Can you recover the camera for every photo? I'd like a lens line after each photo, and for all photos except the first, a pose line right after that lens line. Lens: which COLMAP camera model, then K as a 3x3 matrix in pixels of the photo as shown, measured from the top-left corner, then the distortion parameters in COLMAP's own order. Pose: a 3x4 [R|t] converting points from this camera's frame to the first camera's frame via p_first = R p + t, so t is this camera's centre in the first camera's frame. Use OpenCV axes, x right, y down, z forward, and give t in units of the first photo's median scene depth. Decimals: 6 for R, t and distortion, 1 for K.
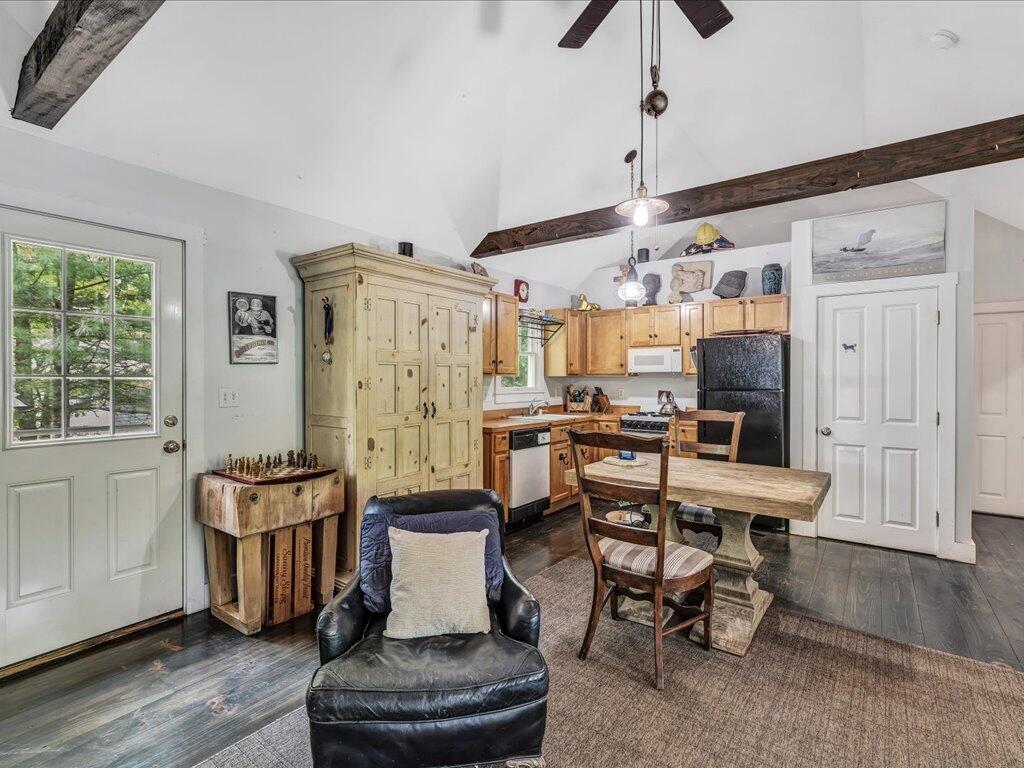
lens RADIAL K [[494.2, 0, 512.0], [0, 494.2, 384.0], [0, 0, 1]] dist [0.001124, 0.000437]
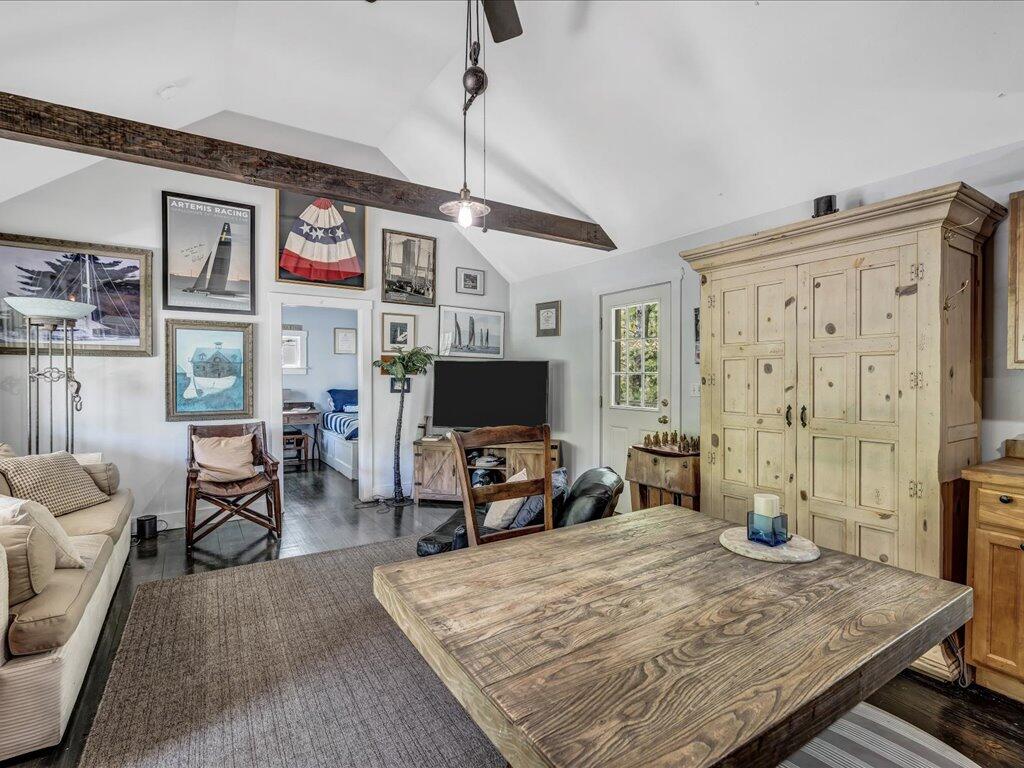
lens RADIAL K [[494.2, 0, 512.0], [0, 494.2, 384.0], [0, 0, 1]] dist [0.001124, 0.000437]
pose [[-0.358999, 0.010558, -0.933278, 0.818453], [-0.015111, 0.999739, 0.017123, -0.003122], [0.933215, 0.020250, -0.358746, 1.000449]]
